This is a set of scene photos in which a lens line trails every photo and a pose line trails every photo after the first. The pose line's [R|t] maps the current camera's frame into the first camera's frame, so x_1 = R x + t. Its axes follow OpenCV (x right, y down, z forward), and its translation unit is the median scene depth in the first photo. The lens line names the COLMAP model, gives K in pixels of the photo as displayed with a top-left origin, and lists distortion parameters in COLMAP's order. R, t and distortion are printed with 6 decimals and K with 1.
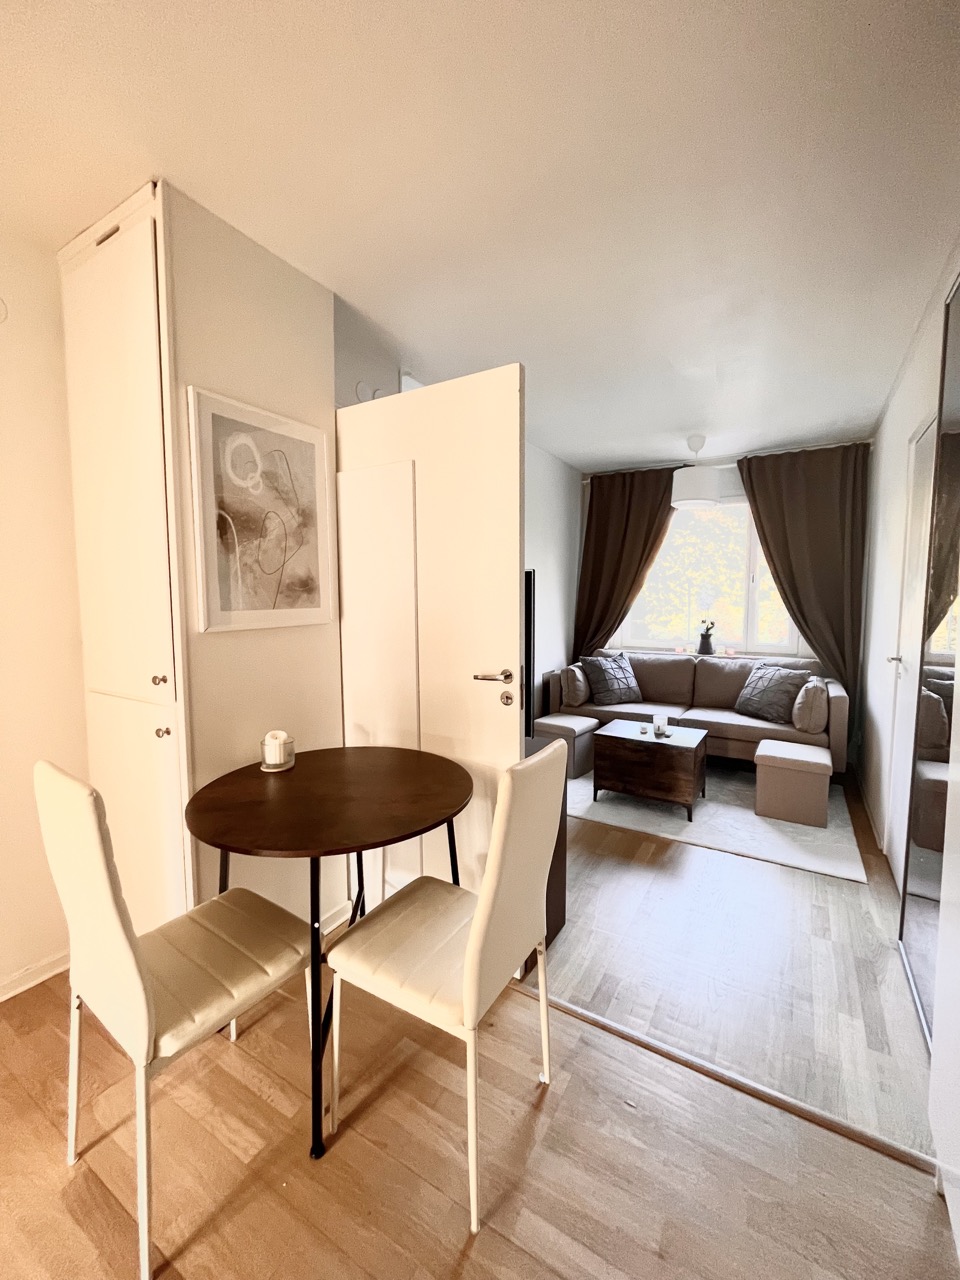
lens RADIAL K [[516.8, 0, 479.6], [0, 516.8, 639.8], [0, 0, 1]] dist [-0.003217, 0.000578]
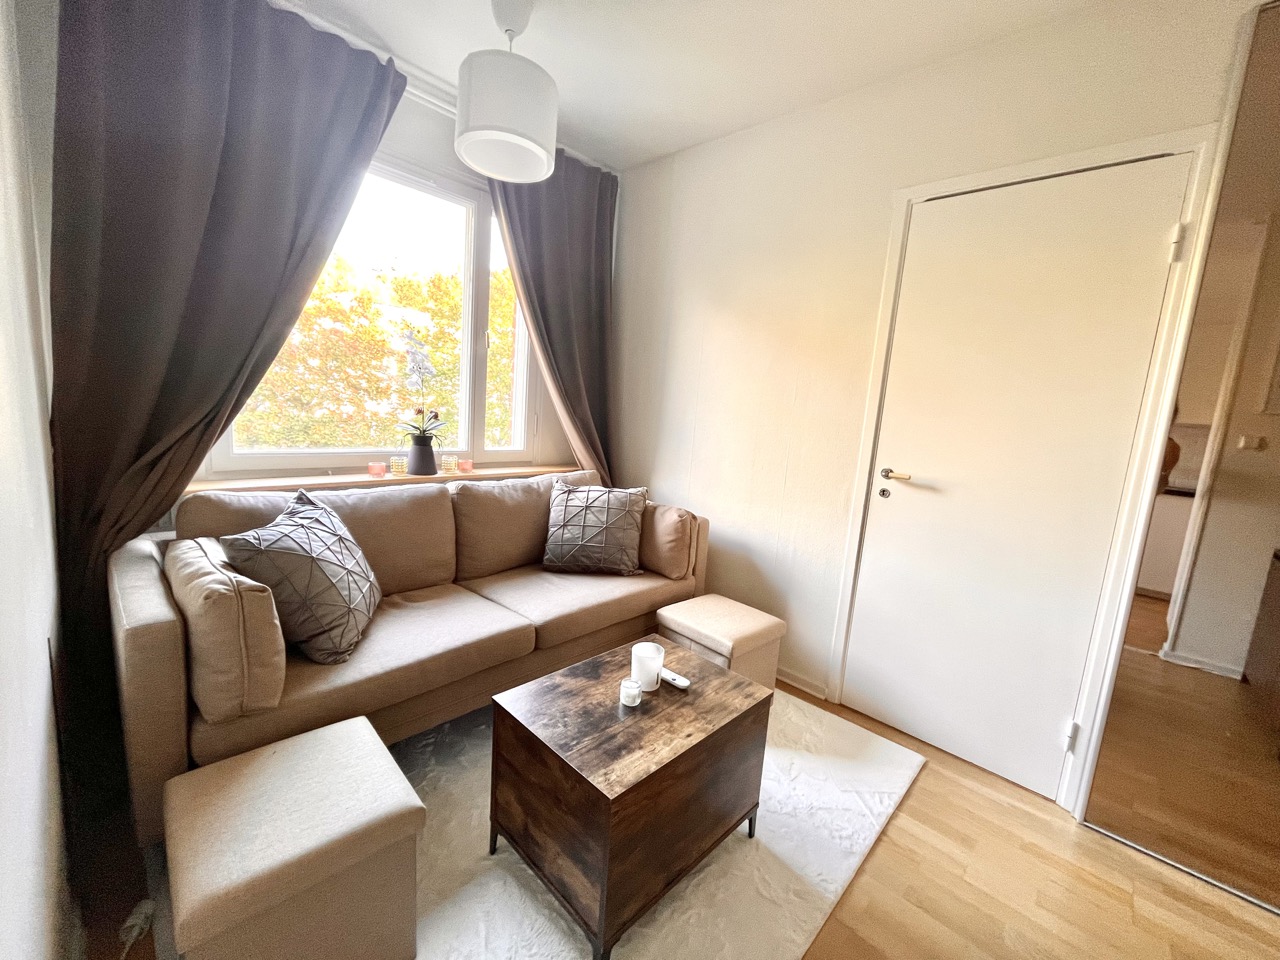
lens RADIAL K [[516.8, 0, 633.0], [0, 516.8, 483.5], [0, 0, 1]] dist [-0.003217, 0.000578]
pose [[0.216170, -0.132632, 0.967305, -0.037568], [0.006019, 0.990892, 0.134521, -0.035840], [-0.976337, -0.023258, 0.214999, 0.737824]]
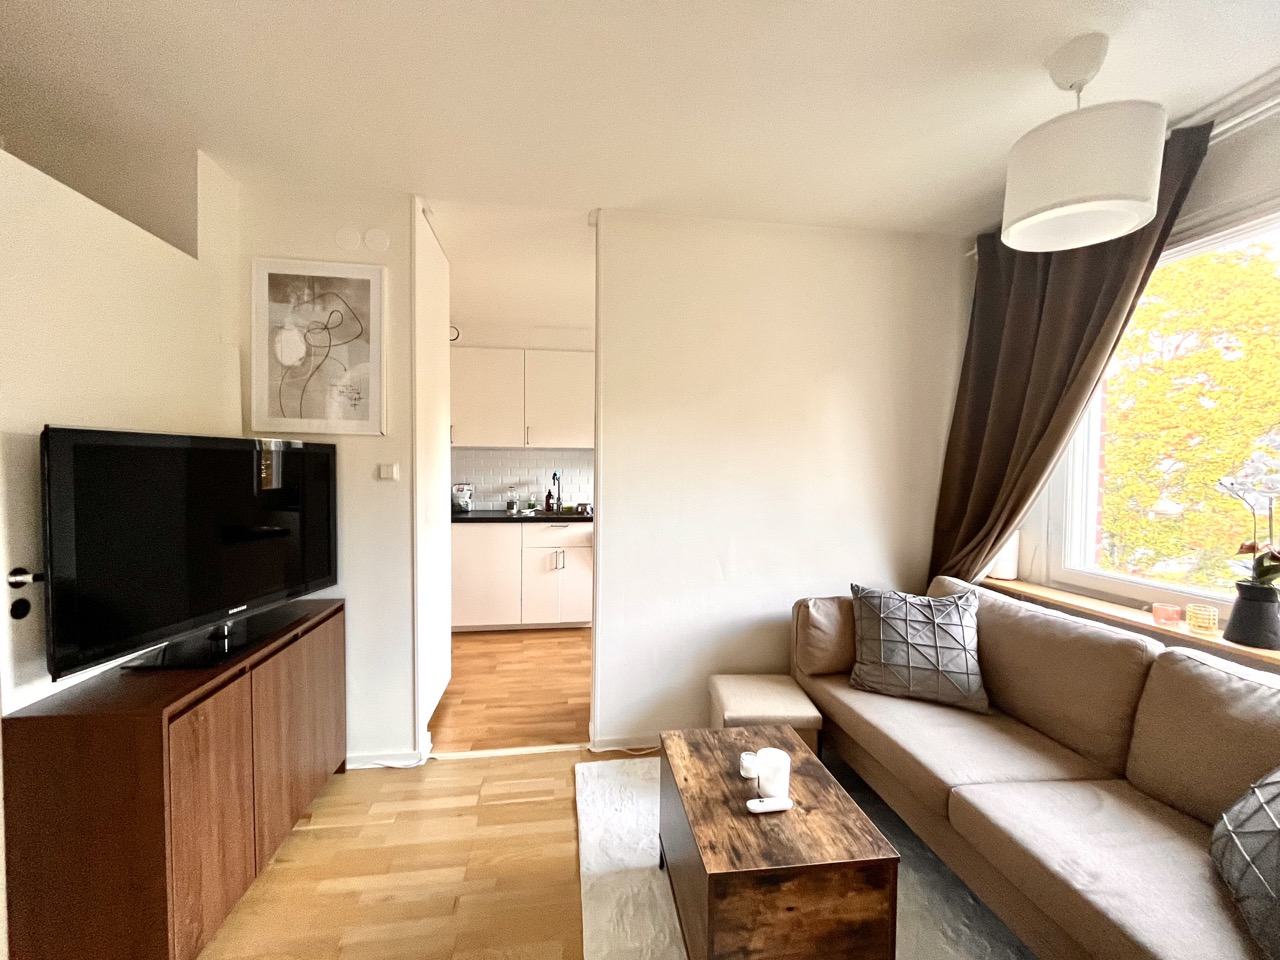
lens RADIAL K [[516.8, 0, 635.2], [0, 516.8, 481.0], [0, 0, 1]] dist [-0.003217, 0.000578]
pose [[0.638535, 0.029209, -0.769038, 0.475614], [-0.071923, 0.997171, -0.021844, -0.047012], [0.766225, 0.069260, 0.638829, 0.501698]]
